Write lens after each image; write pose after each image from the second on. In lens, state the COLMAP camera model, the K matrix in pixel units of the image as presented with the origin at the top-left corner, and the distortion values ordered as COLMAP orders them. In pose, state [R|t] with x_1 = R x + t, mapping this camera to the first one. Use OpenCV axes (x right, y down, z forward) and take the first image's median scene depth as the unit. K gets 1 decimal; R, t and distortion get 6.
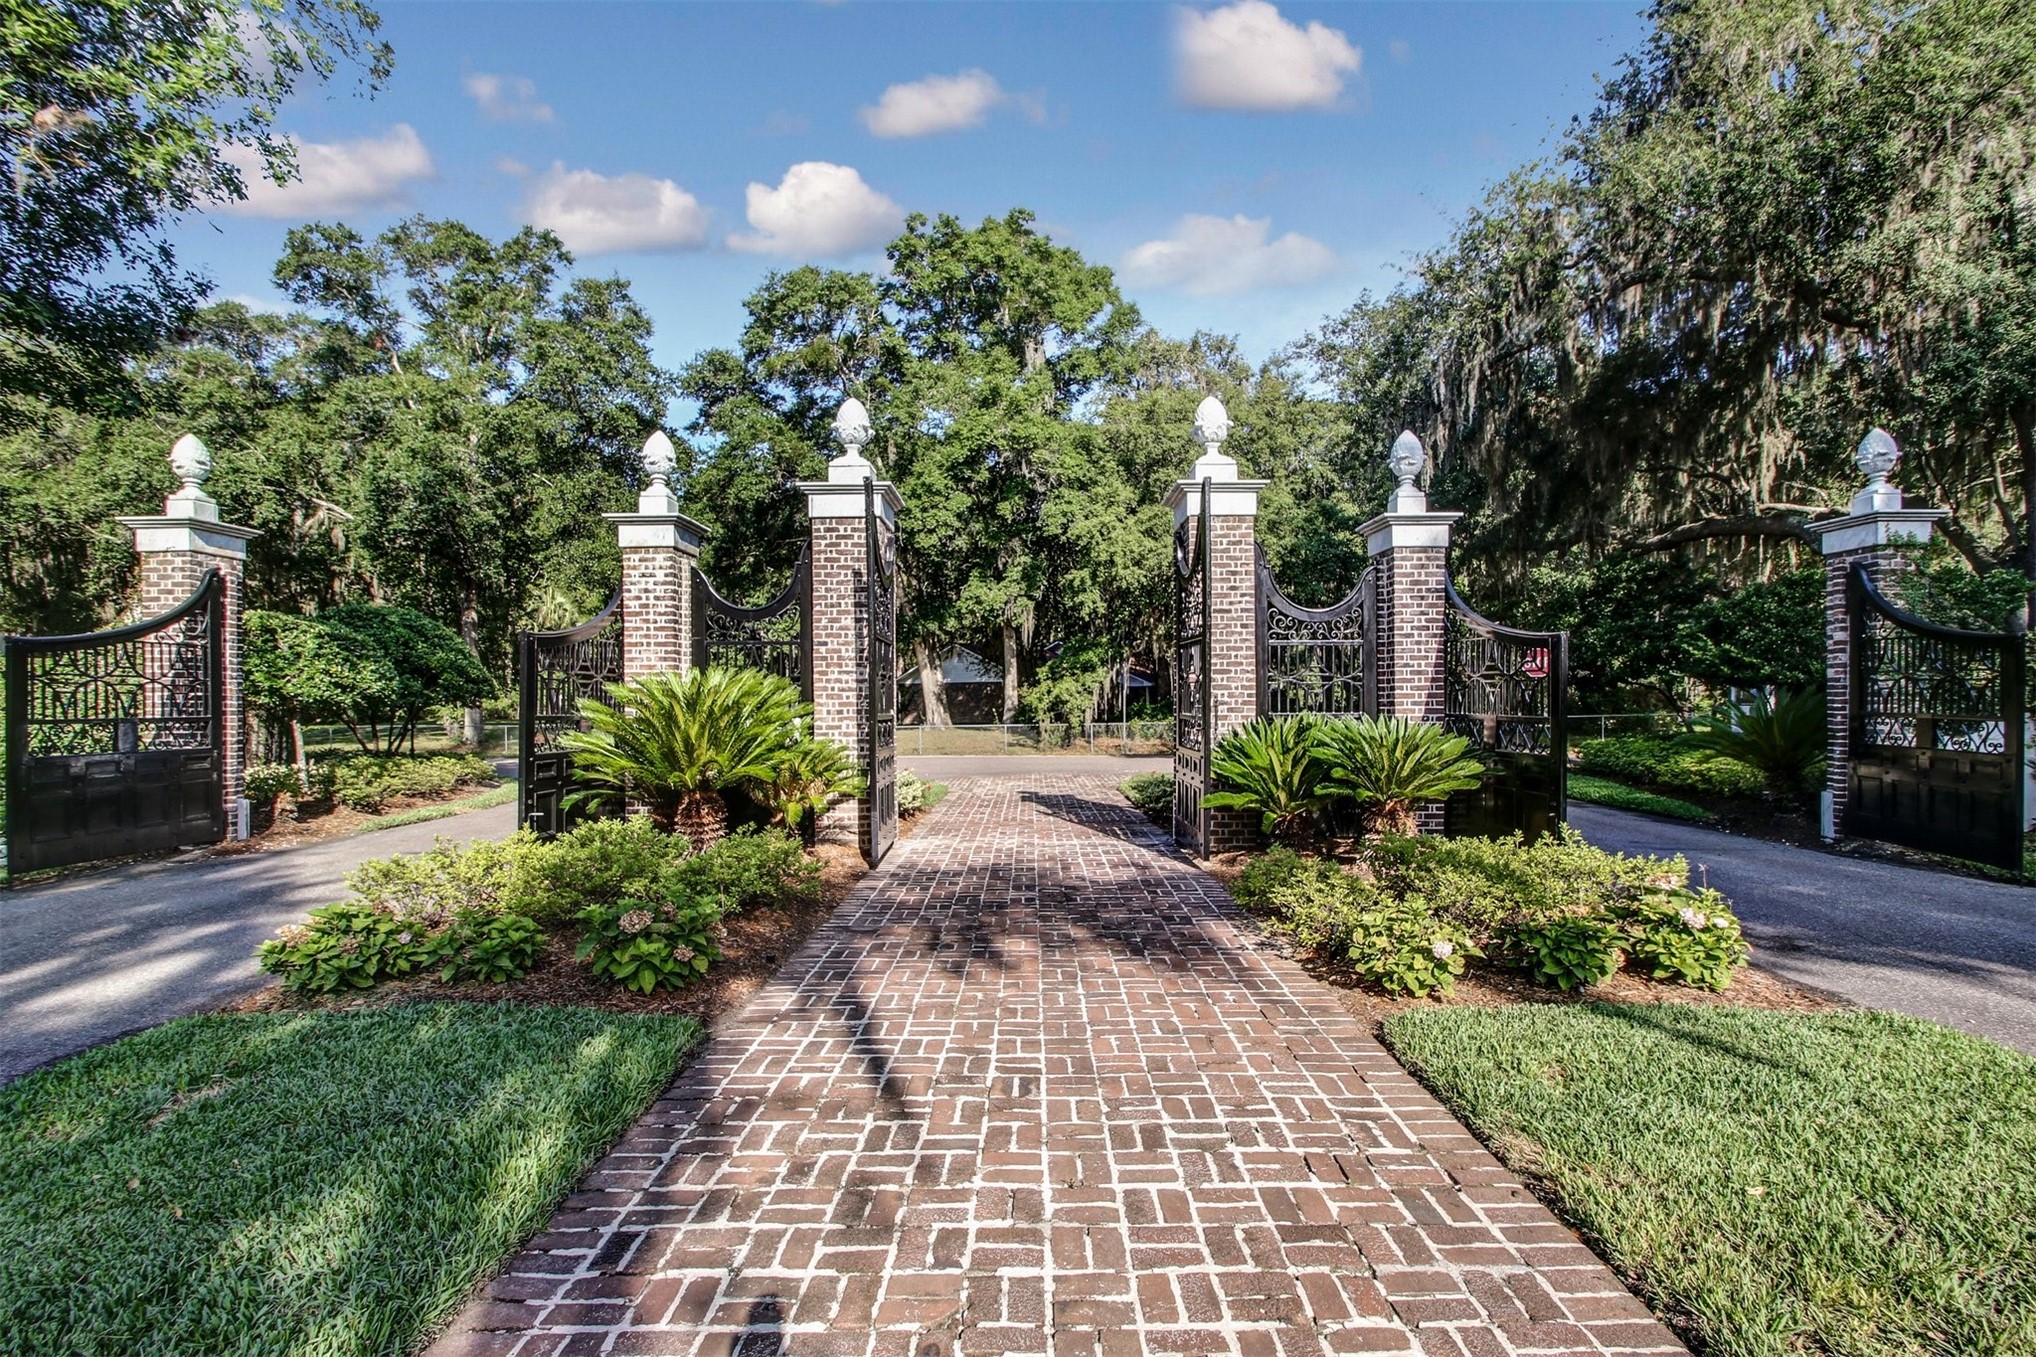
lens RADIAL K [[938.8, 0, 1018.6], [0, 938.8, 697.2], [0, 0, 1]] dist [0.012259, -0.012873]
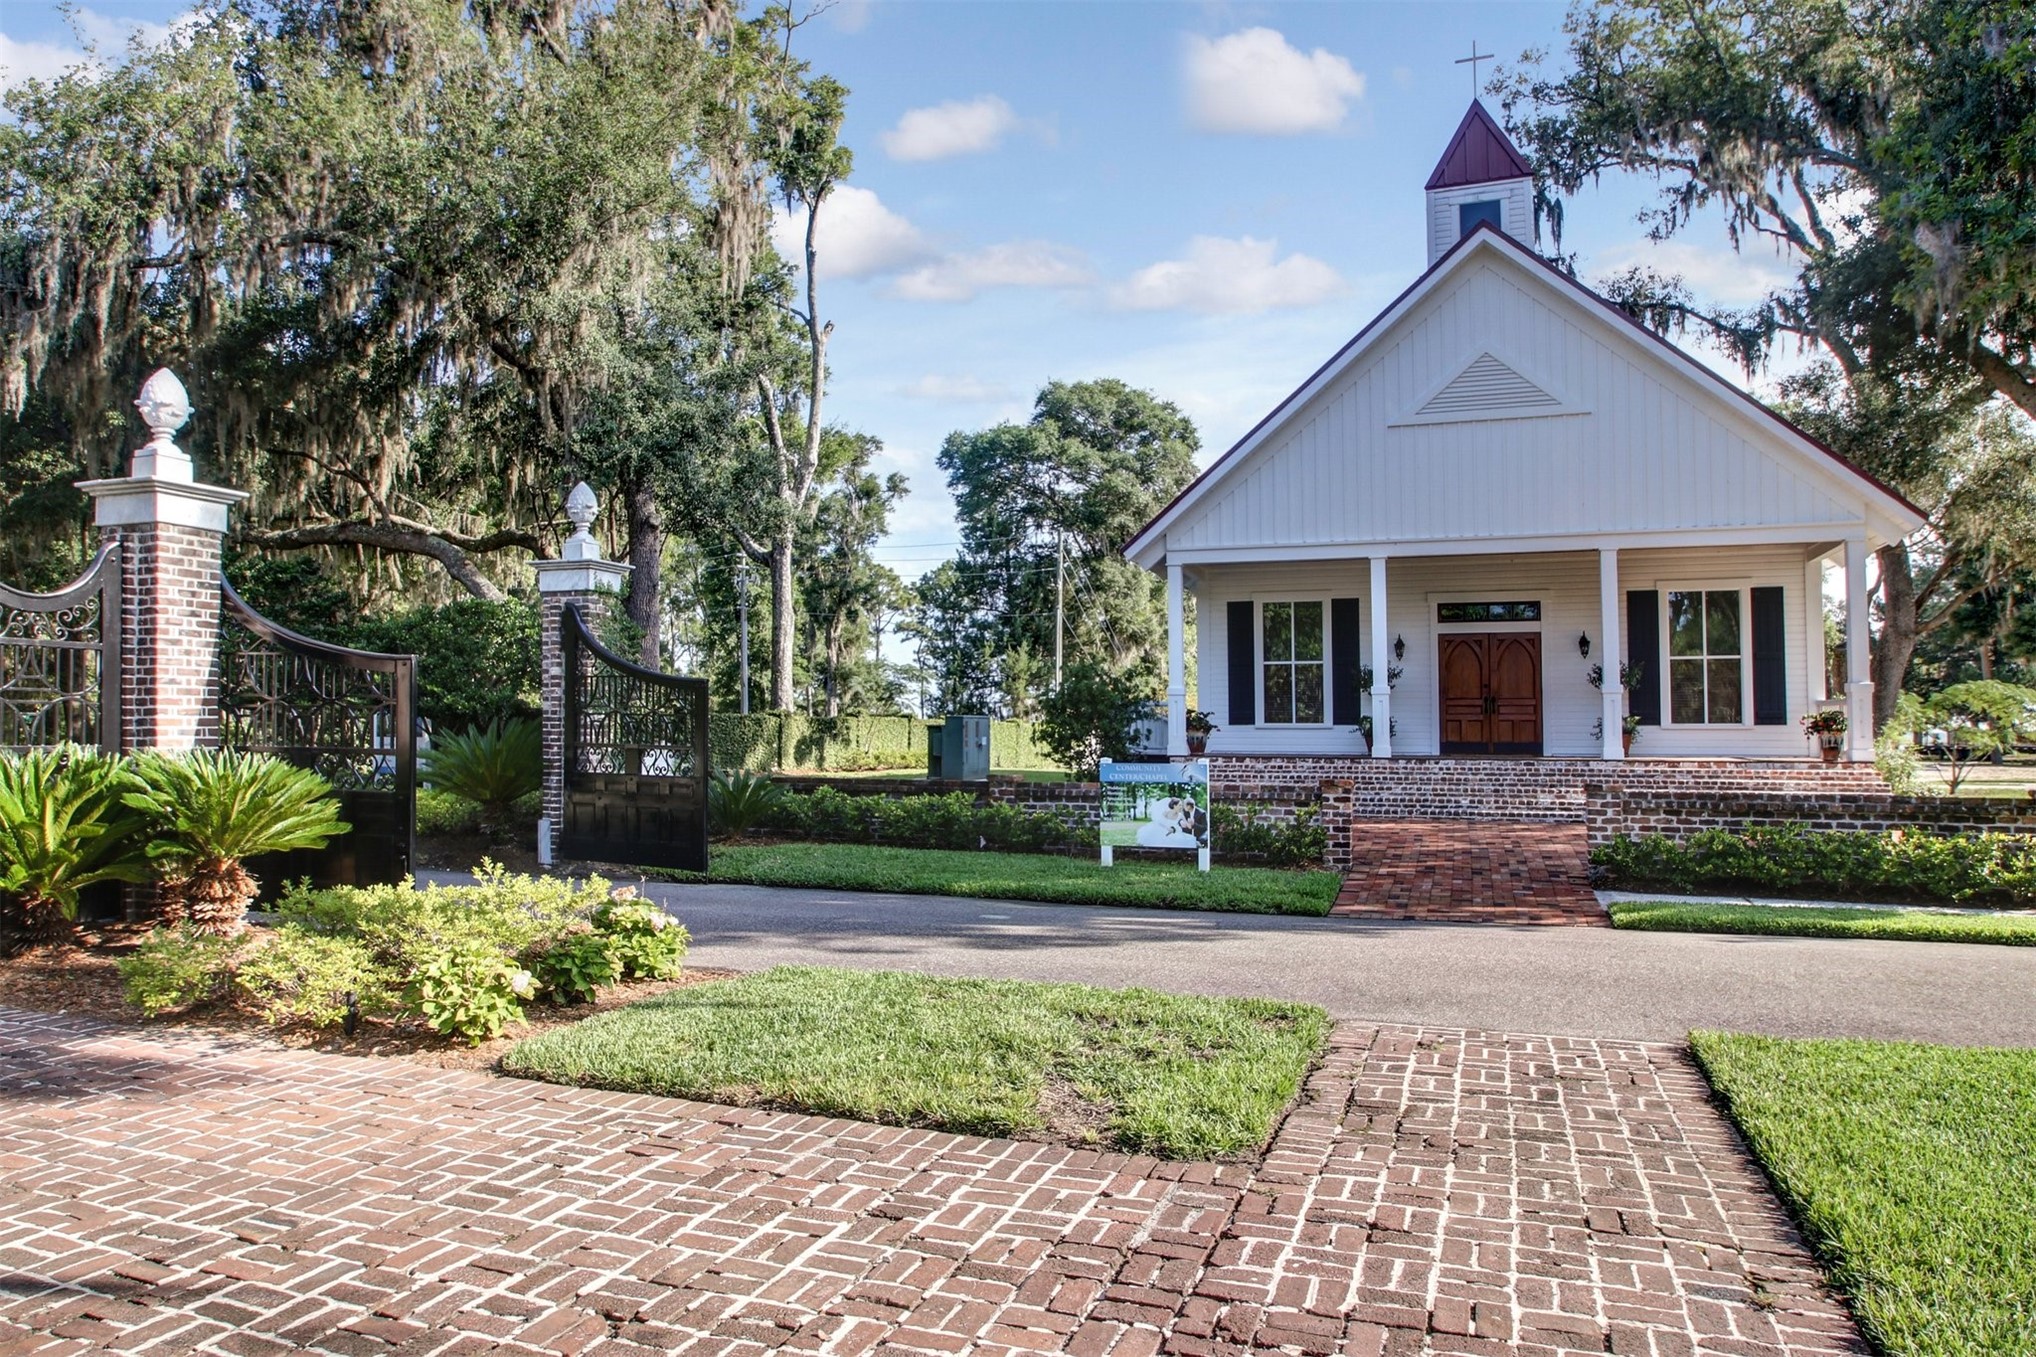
lens RADIAL K [[1285.4, 0, 1019.1], [0, 1285.4, 679.9], [0, 0, 1]] dist [-0.040033, -0.001007]
pose [[0.340059, 0.043184, 0.939412, -0.626338], [-0.009855, 0.999054, -0.042359, 0.001544], [-0.940353, 0.005147, 0.340162, 0.047114]]
